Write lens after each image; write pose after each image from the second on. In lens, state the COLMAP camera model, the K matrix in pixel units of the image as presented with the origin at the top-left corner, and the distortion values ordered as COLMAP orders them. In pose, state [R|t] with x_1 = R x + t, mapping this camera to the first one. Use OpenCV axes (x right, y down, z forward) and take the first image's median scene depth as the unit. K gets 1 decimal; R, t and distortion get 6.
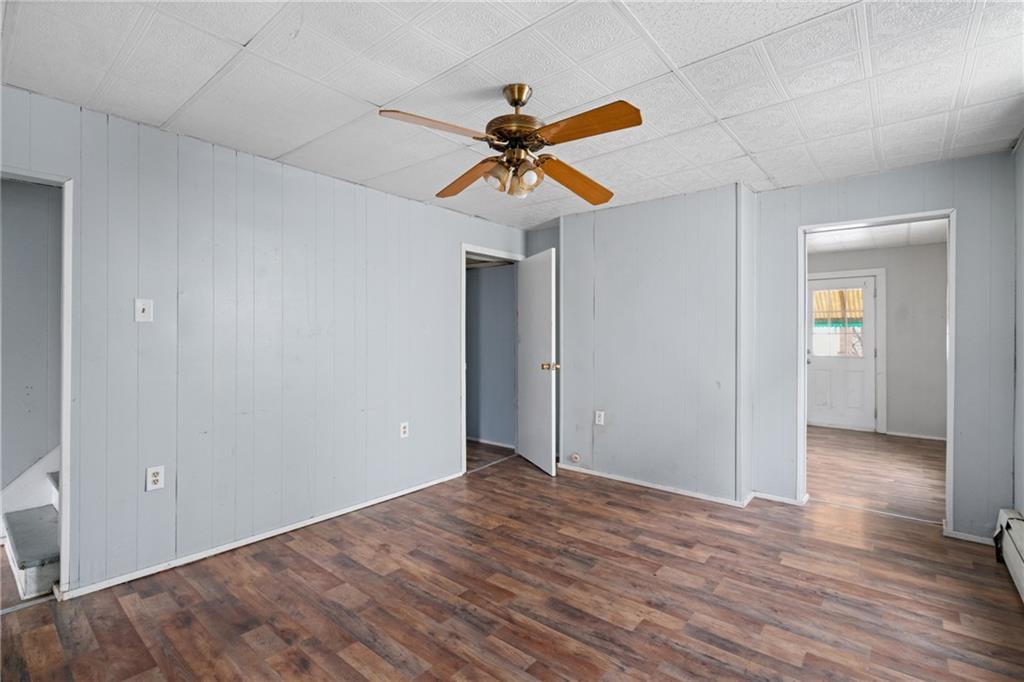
lens RADIAL K [[465.5, 0, 512.6], [0, 465.5, 338.5], [0, 0, 1]] dist [-0.010336, 0.002294]
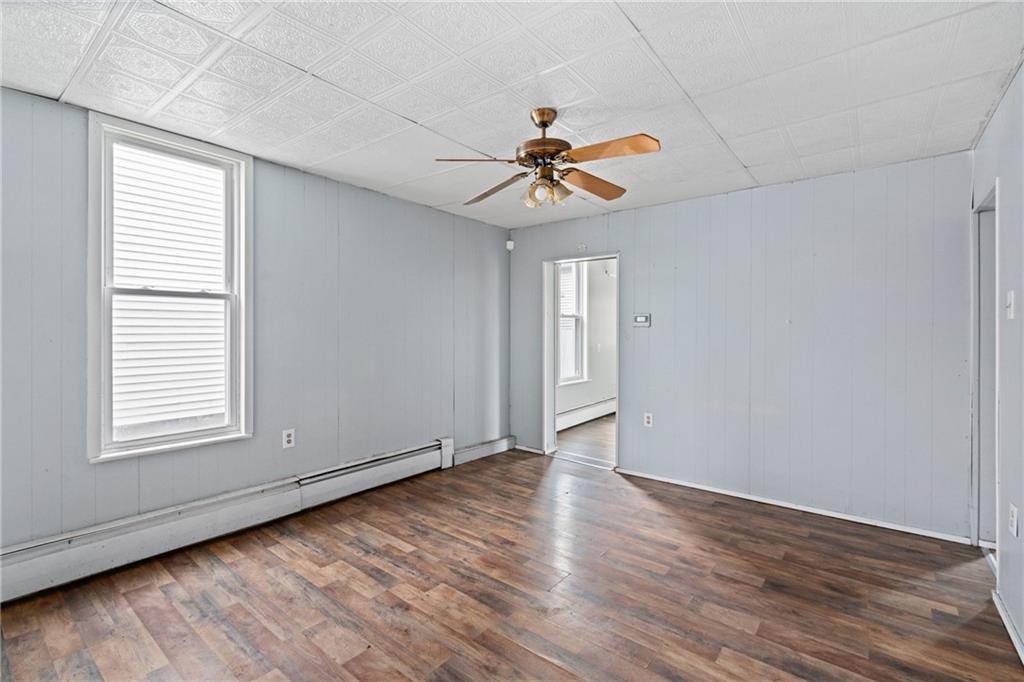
lens RADIAL K [[465.5, 0, 505.1], [0, 465.5, 335.7], [0, 0, 1]] dist [-0.010336, 0.002294]
pose [[-0.999854, -0.005910, -0.016032, 0.102745], [-0.006145, 0.999874, 0.014662, -0.013069], [0.015944, 0.014758, -0.999764, 1.845014]]
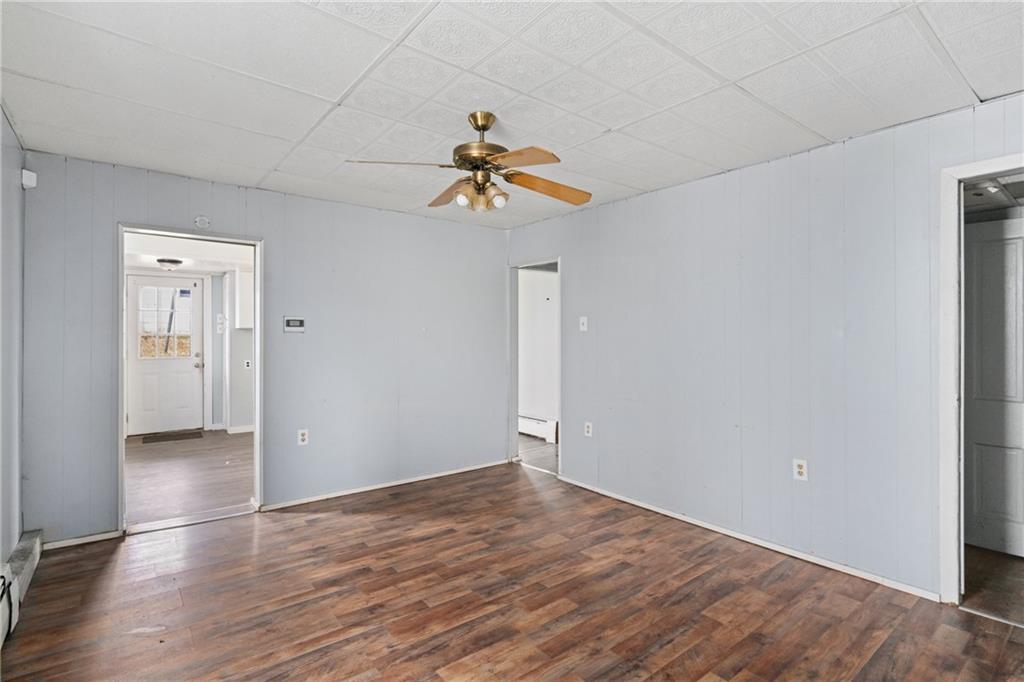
lens RADIAL K [[495.7, 0, 509.1], [0, 495.7, 335.4], [0, 0, 1]] dist [-0.001338, 0.000420]
pose [[-0.202540, -0.002125, -0.979272, 0.995298], [-0.007283, 0.999973, -0.000664, -0.017555], [0.979247, 0.006997, -0.202550, 1.129713]]
